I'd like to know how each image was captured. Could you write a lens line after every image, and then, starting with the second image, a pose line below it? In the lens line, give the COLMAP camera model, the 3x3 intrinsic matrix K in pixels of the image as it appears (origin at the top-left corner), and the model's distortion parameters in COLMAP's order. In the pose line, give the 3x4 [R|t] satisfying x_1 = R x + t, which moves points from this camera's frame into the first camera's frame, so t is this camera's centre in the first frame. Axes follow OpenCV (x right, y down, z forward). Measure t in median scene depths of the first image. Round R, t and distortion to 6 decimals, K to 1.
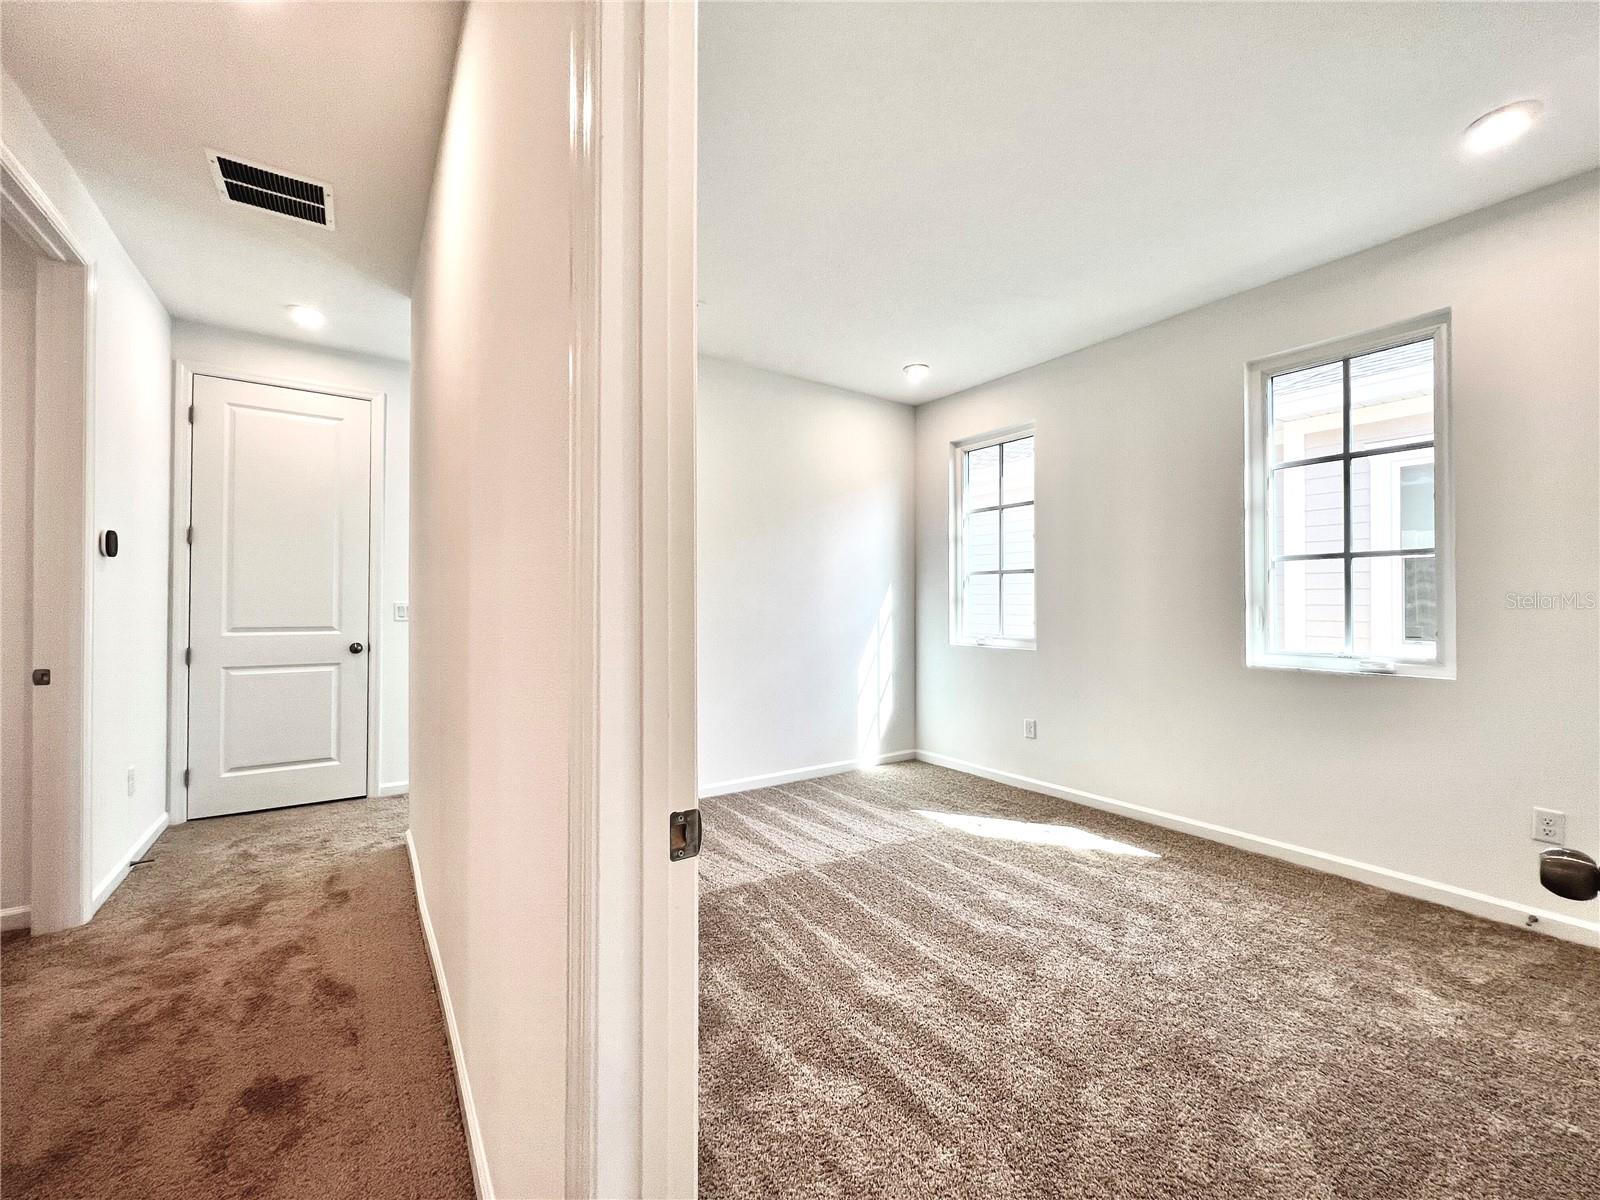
lens RADIAL K [[641.2, 0, 797.5], [0, 641.2, 596.9], [0, 0, 1]] dist [-0.002585, -0.000409]
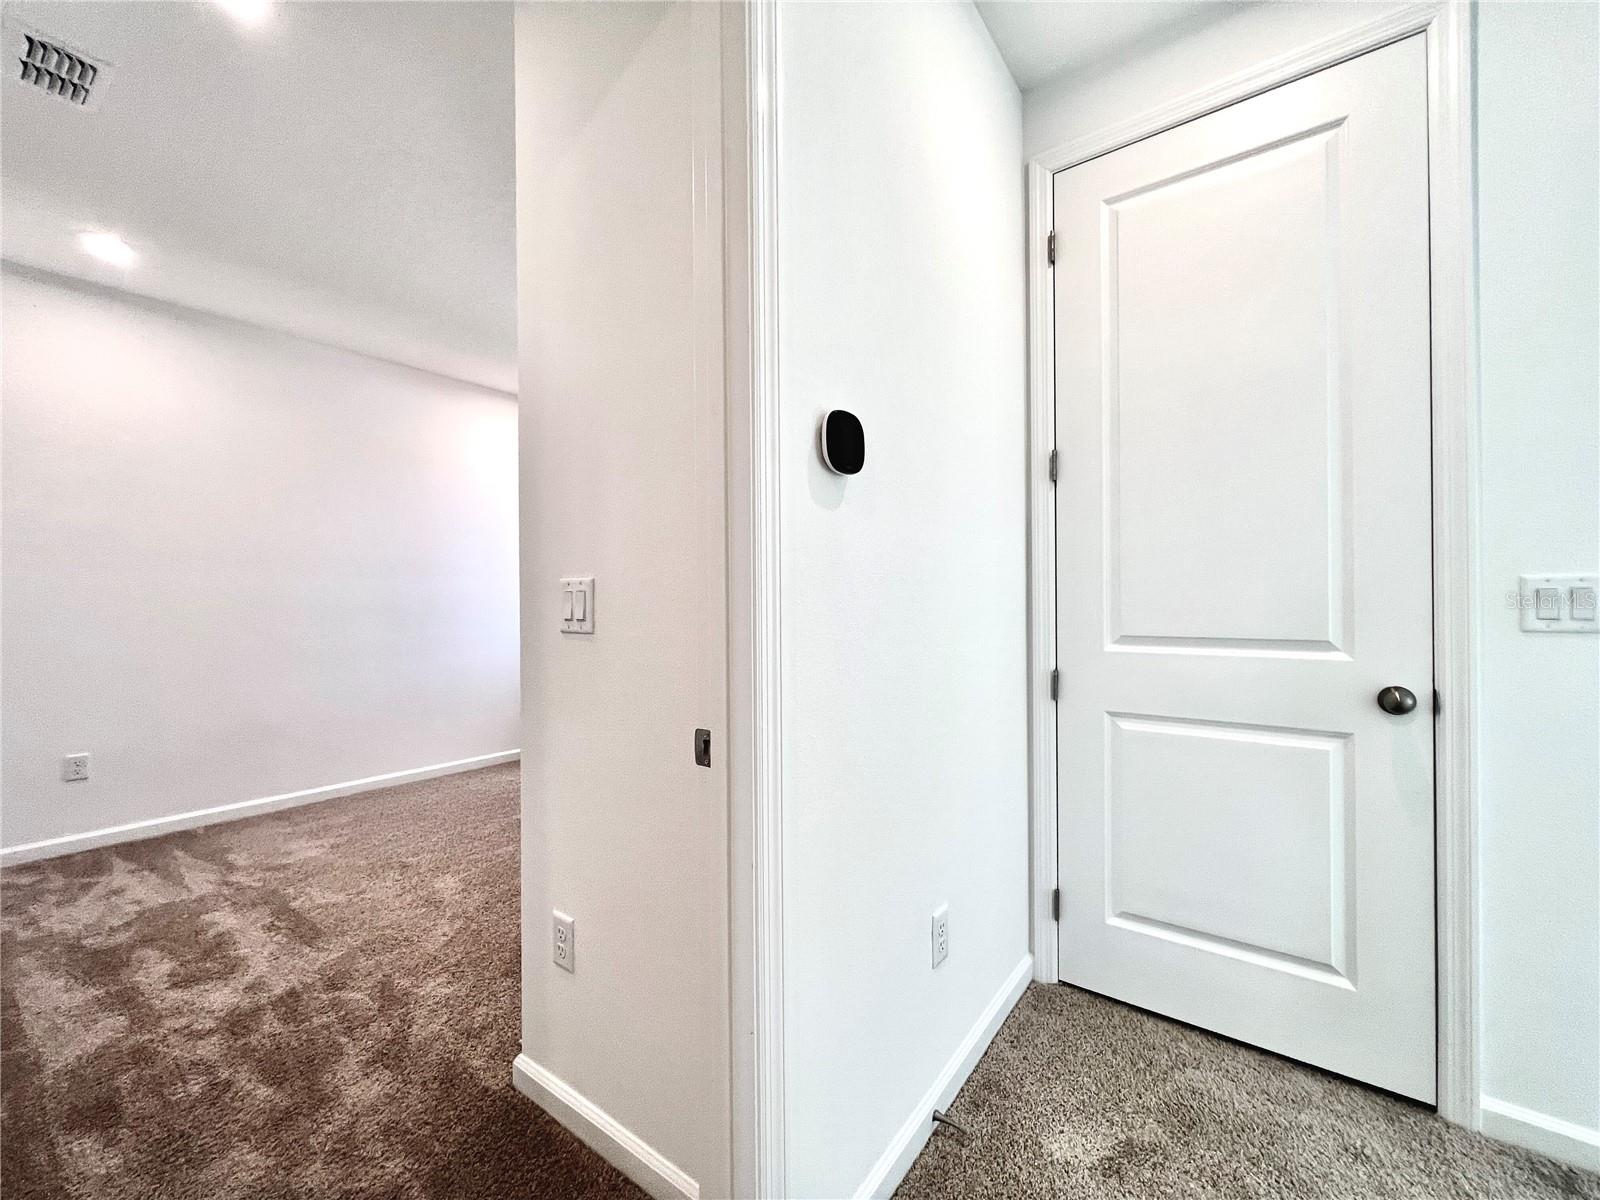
lens RADIAL K [[641.2, 0, 798.6], [0, 641.2, 600.3], [0, 0, 1]] dist [-0.002585, -0.000409]
pose [[0.319207, -0.010289, -0.947629, -0.493028], [0.016876, 0.999844, -0.005172, 0.019088], [0.947535, -0.014341, 0.319330, 0.607855]]
